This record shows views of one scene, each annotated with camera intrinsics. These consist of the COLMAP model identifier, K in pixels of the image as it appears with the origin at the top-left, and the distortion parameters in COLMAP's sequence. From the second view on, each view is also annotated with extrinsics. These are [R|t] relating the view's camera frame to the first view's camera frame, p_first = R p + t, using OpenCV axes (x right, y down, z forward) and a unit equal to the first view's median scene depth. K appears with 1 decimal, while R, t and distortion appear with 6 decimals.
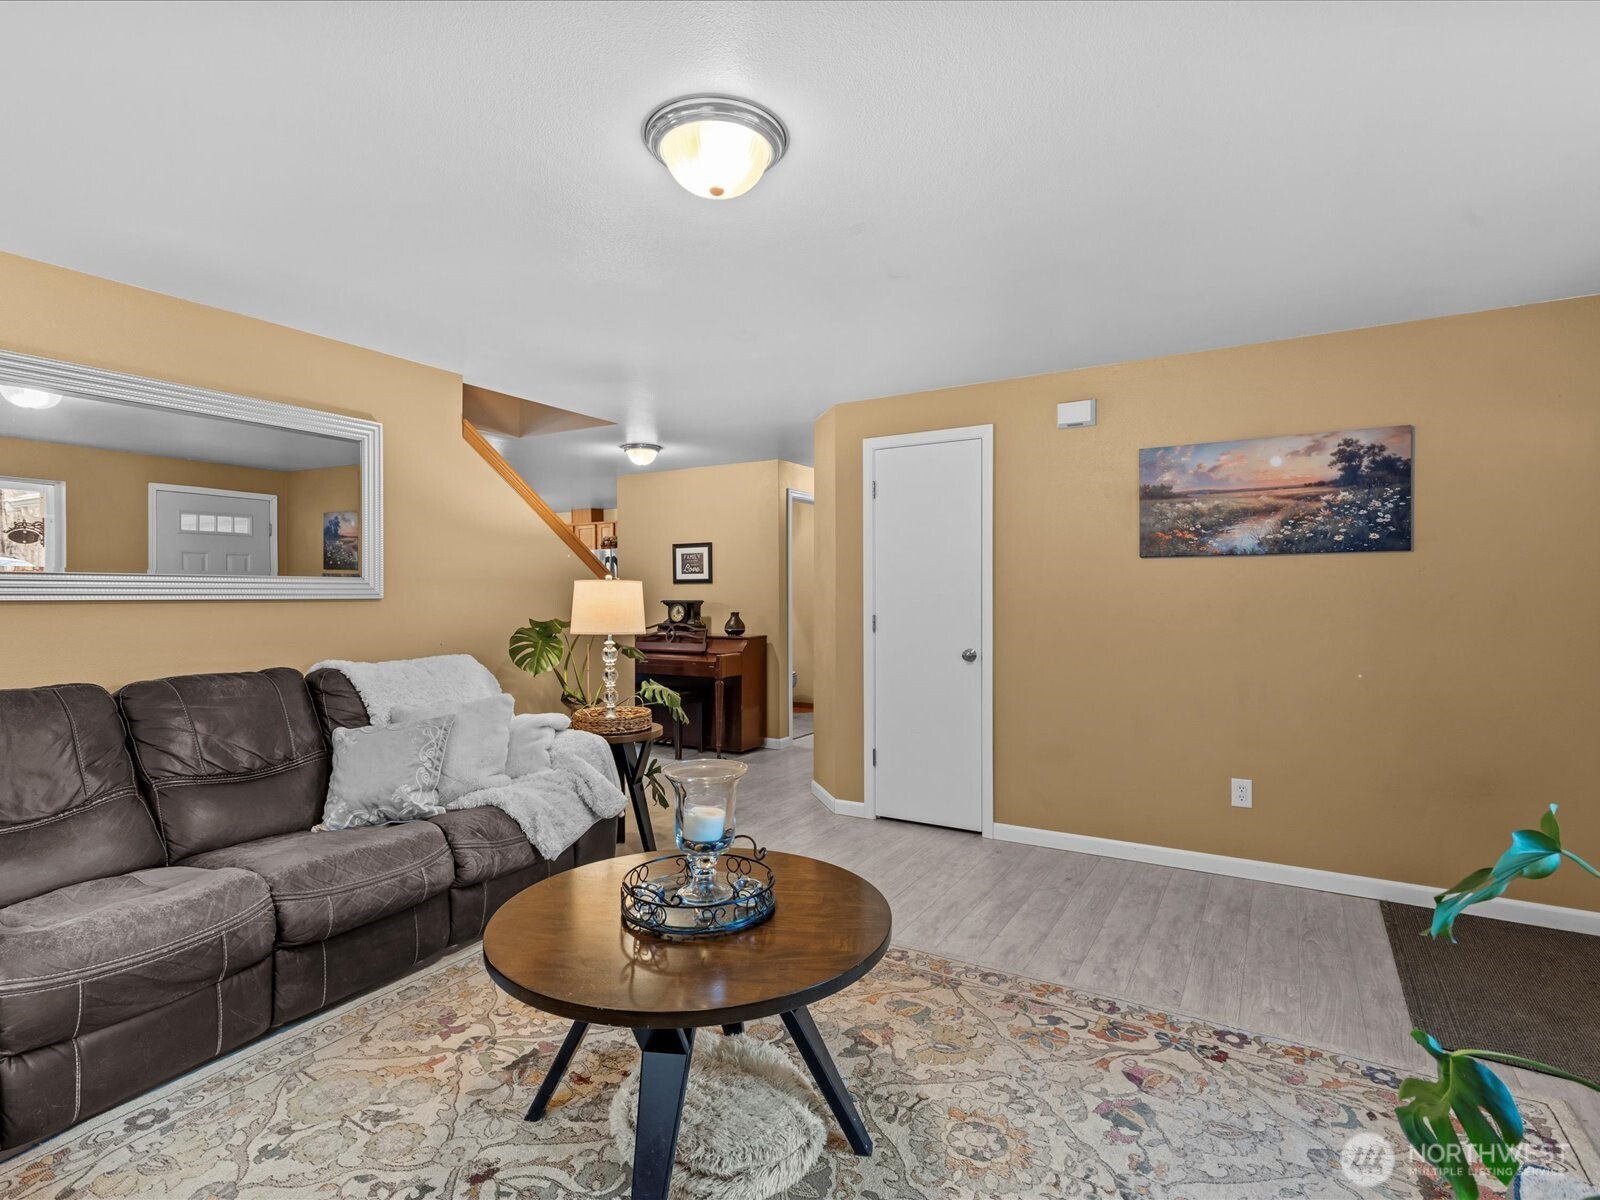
lens RADIAL K [[809.6, 0, 794.2], [0, 809.6, 606.3], [0, 0, 1]] dist [0.008962, -0.002967]
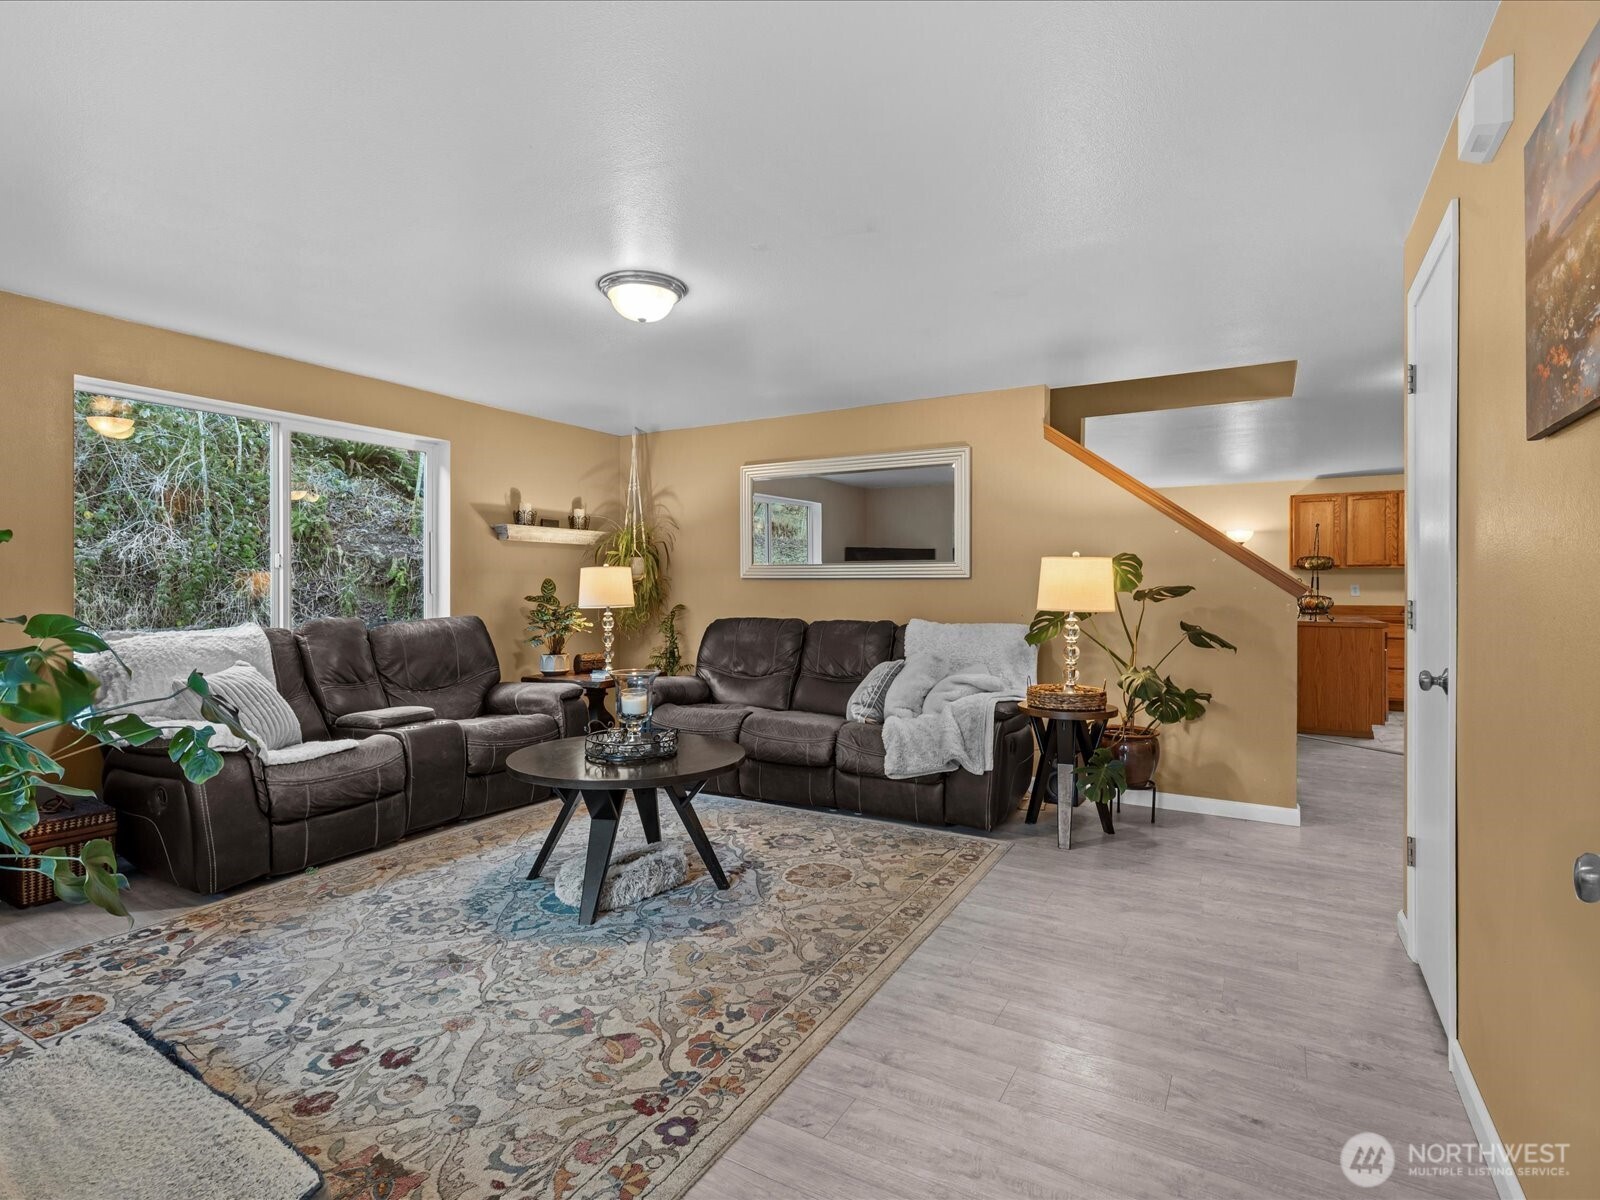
lens RADIAL K [[809.6, 0, 789.4], [0, 809.6, 587.8], [0, 0, 1]] dist [0.008962, -0.002967]
pose [[0.007693, 0.001780, -0.999969, 1.297342], [-0.017049, 0.999853, 0.001649, 0.015494], [0.999825, 0.017036, 0.007722, 1.082898]]
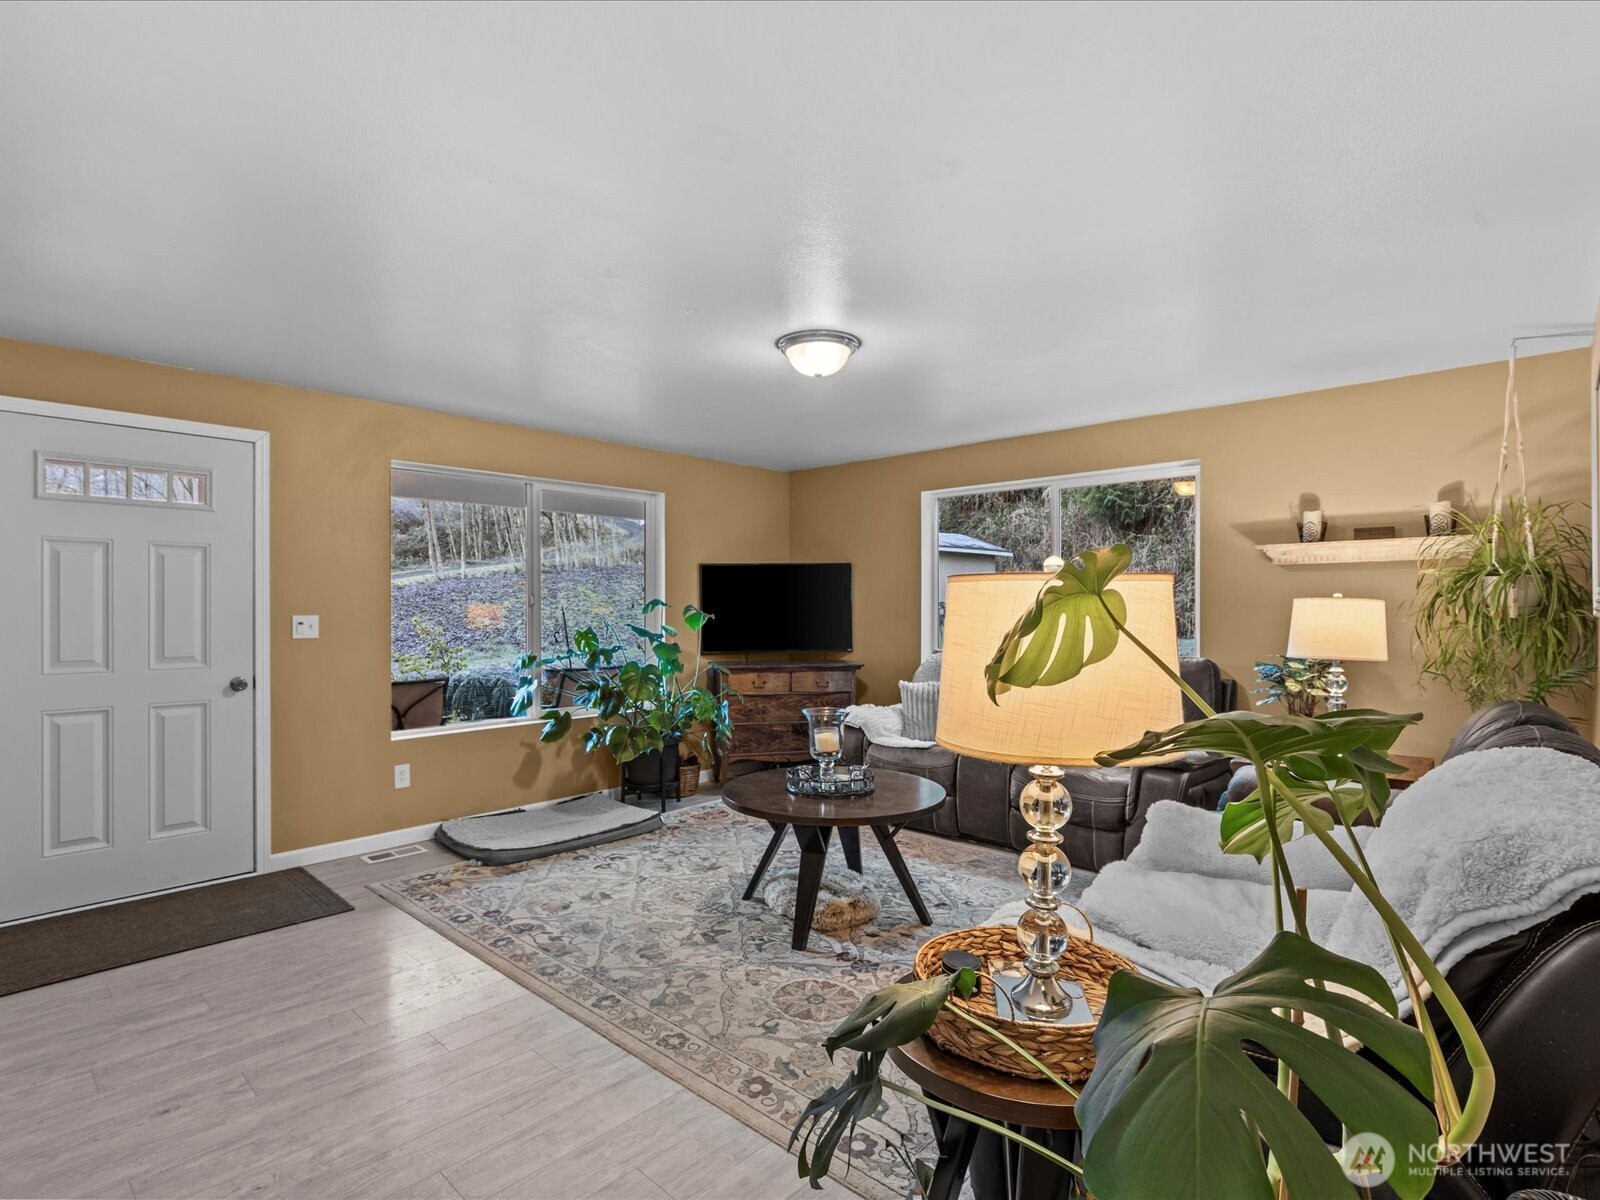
lens RADIAL K [[809.6, 0, 792.2], [0, 809.6, 601.0], [0, 0, 1]] dist [0.008962, -0.002967]
pose [[-0.977492, 0.001554, 0.210965, -0.338504], [0.004019, 0.999929, 0.011259, -0.046783], [-0.210932, 0.011853, -0.977429, 2.263249]]
